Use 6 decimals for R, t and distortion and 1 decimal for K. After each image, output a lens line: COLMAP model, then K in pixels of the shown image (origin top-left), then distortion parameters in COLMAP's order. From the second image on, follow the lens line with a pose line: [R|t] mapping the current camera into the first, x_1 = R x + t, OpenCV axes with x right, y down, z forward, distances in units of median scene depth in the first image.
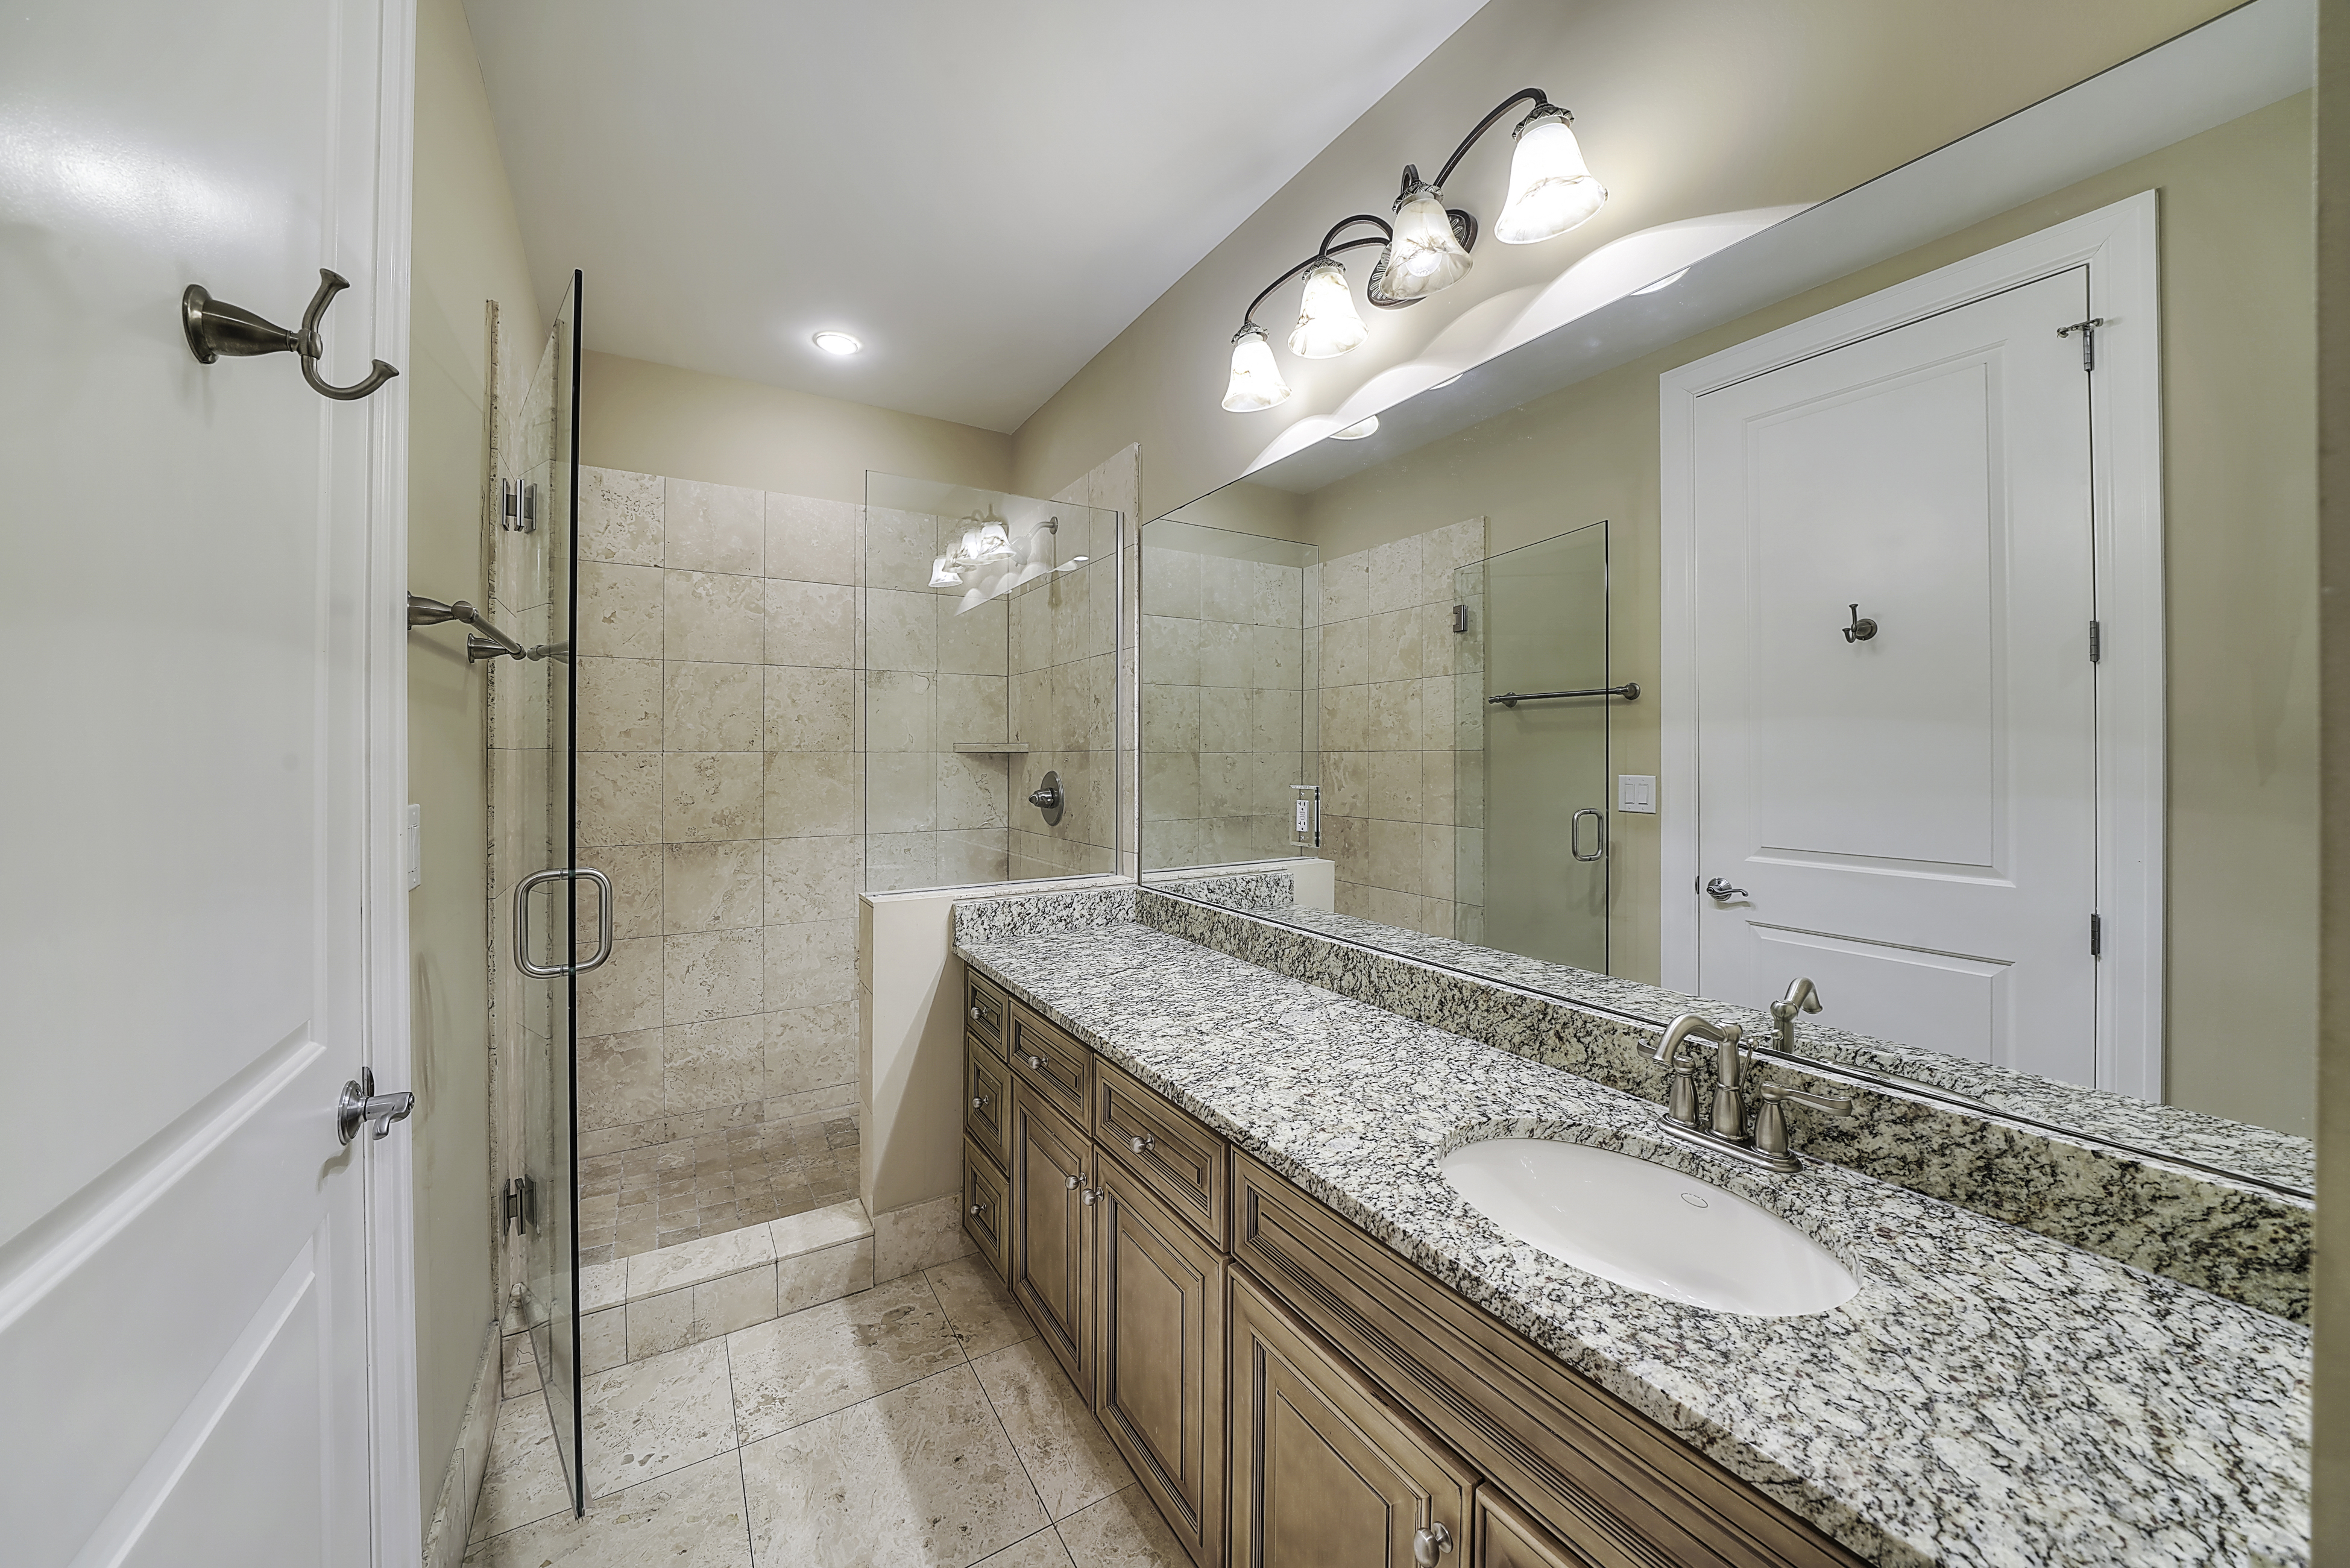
lens RADIAL K [[838.3, 0, 1187.4], [0, 838.3, 741.2], [0, 0, 1]] dist [-0.001263, -0.000110]
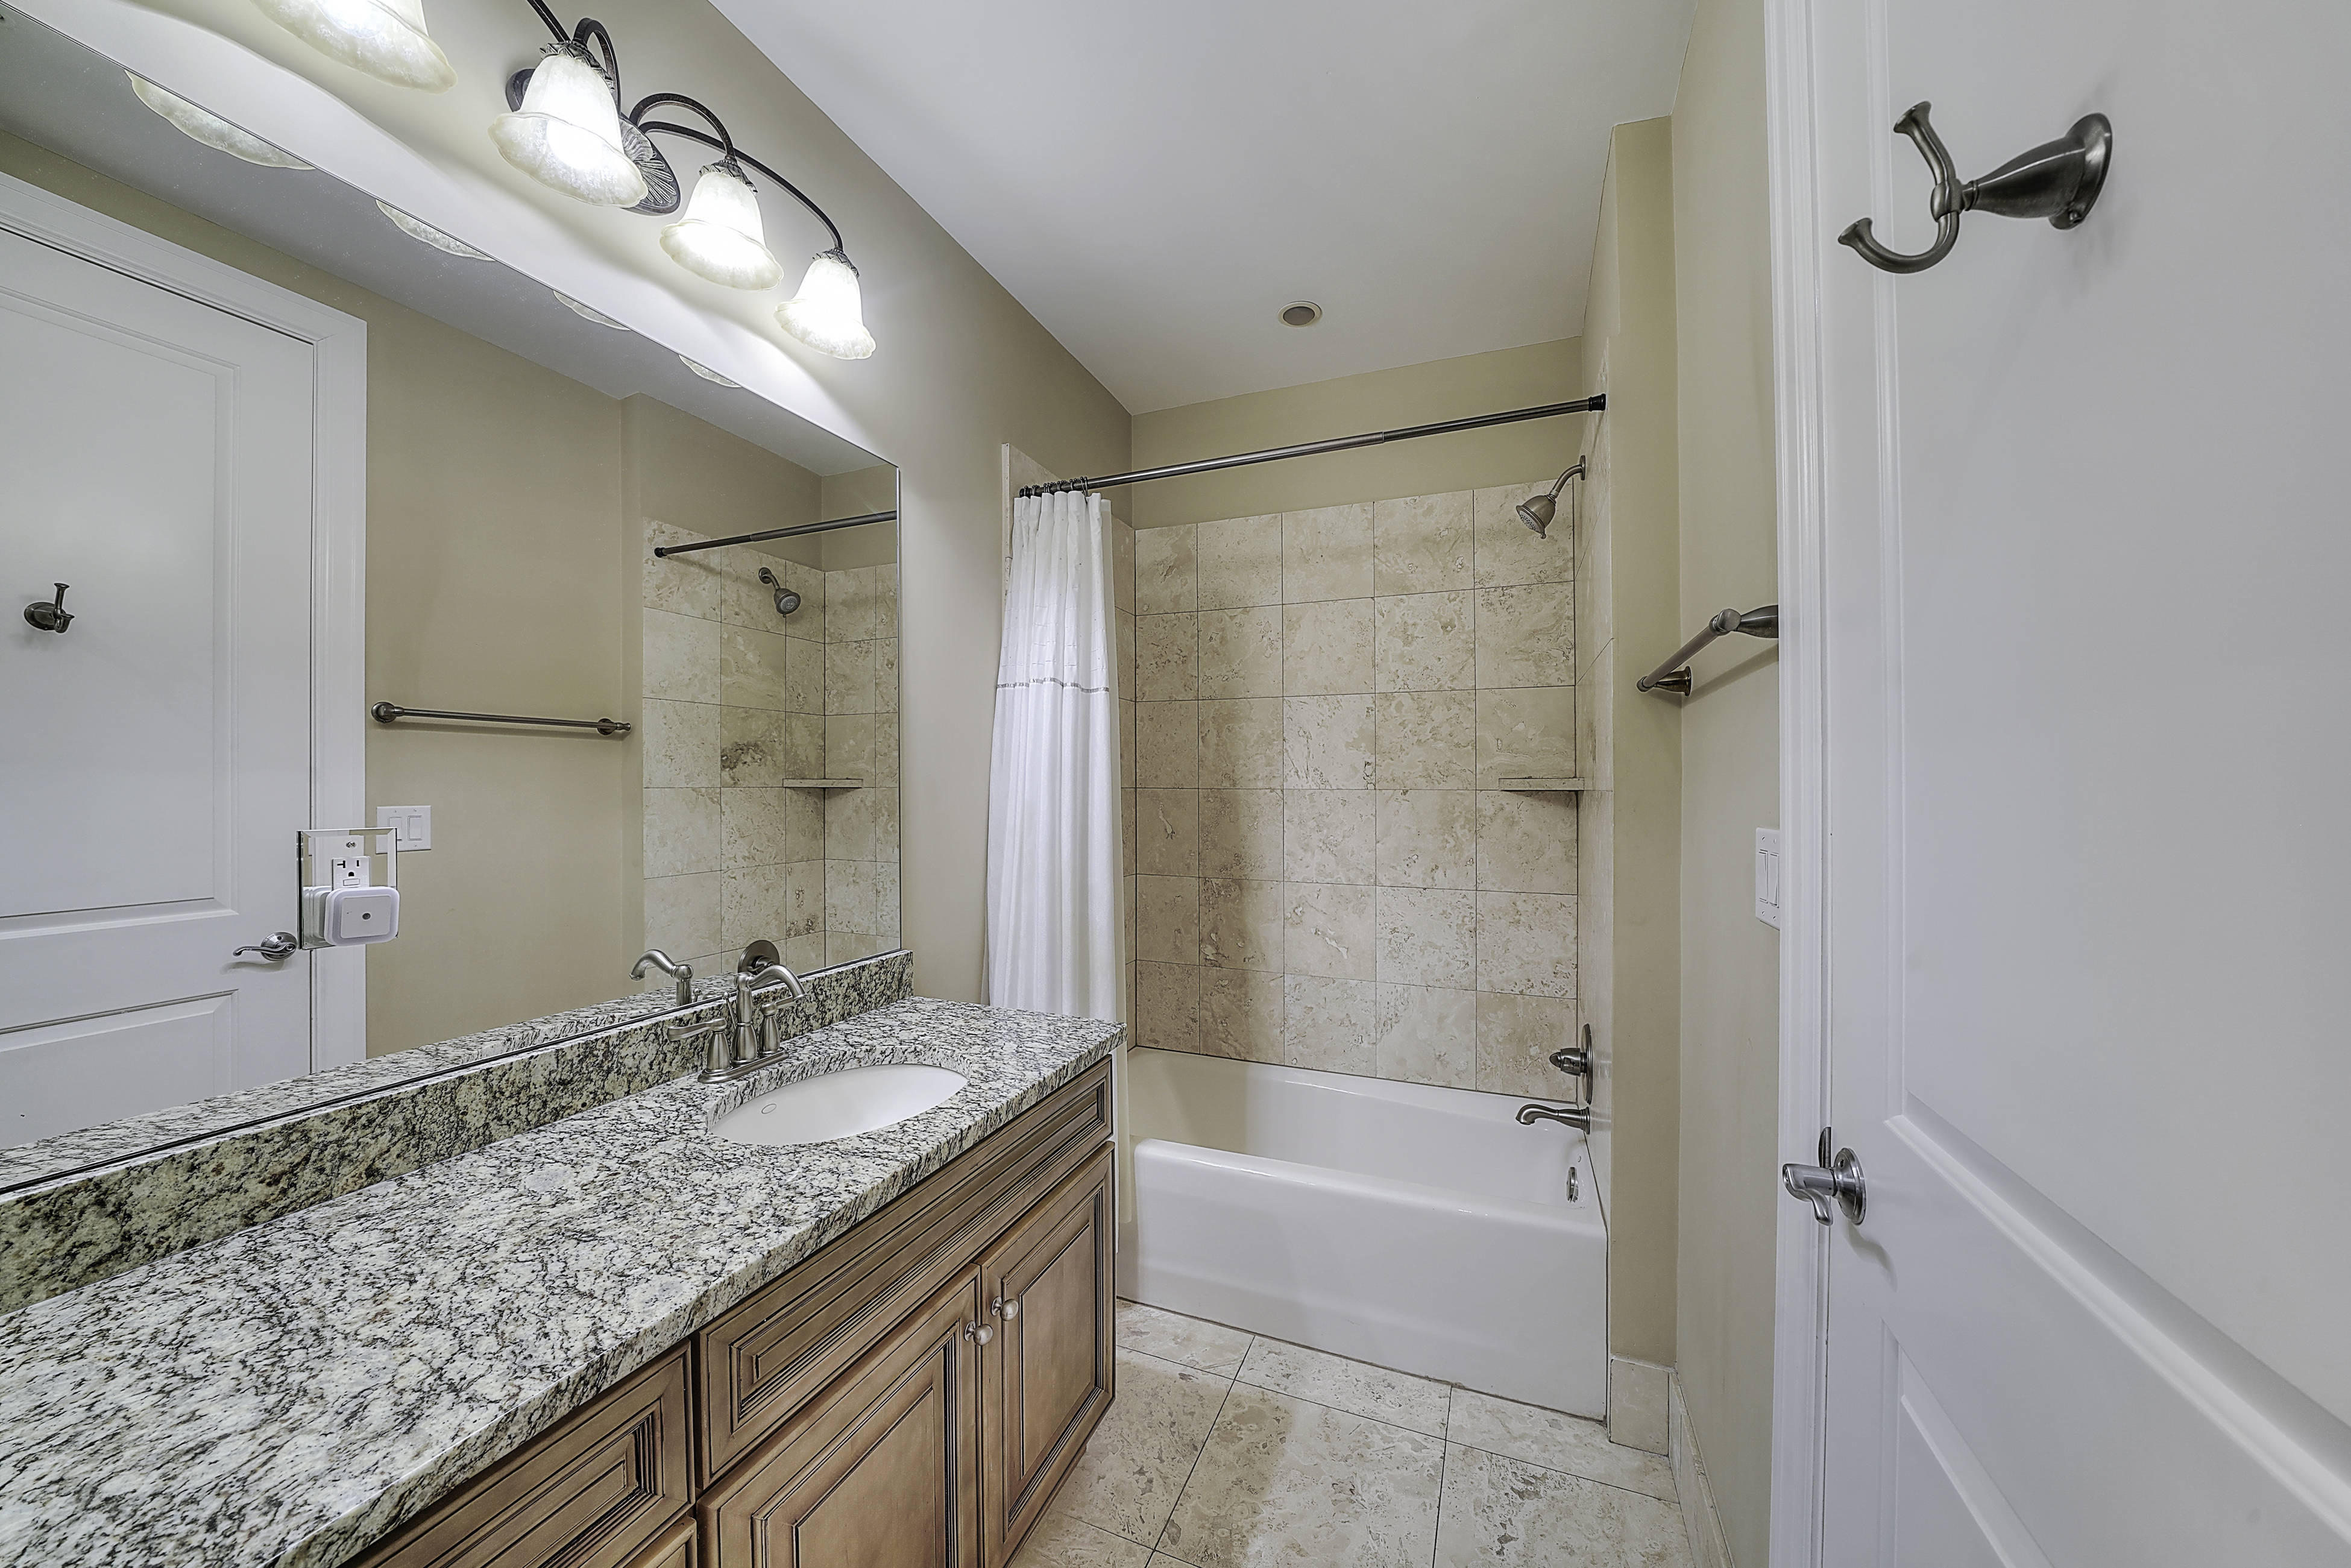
lens RADIAL K [[822.8, 0, 1175.5], [0, 822.8, 784.0], [0, 0, 1]] dist [-0.000068, -0.000006]
pose [[-0.592096, -0.005491, 0.805849, -0.591422], [-0.006455, 0.999977, 0.002072, 0.015287], [-0.805842, -0.003975, -0.592117, 0.892119]]
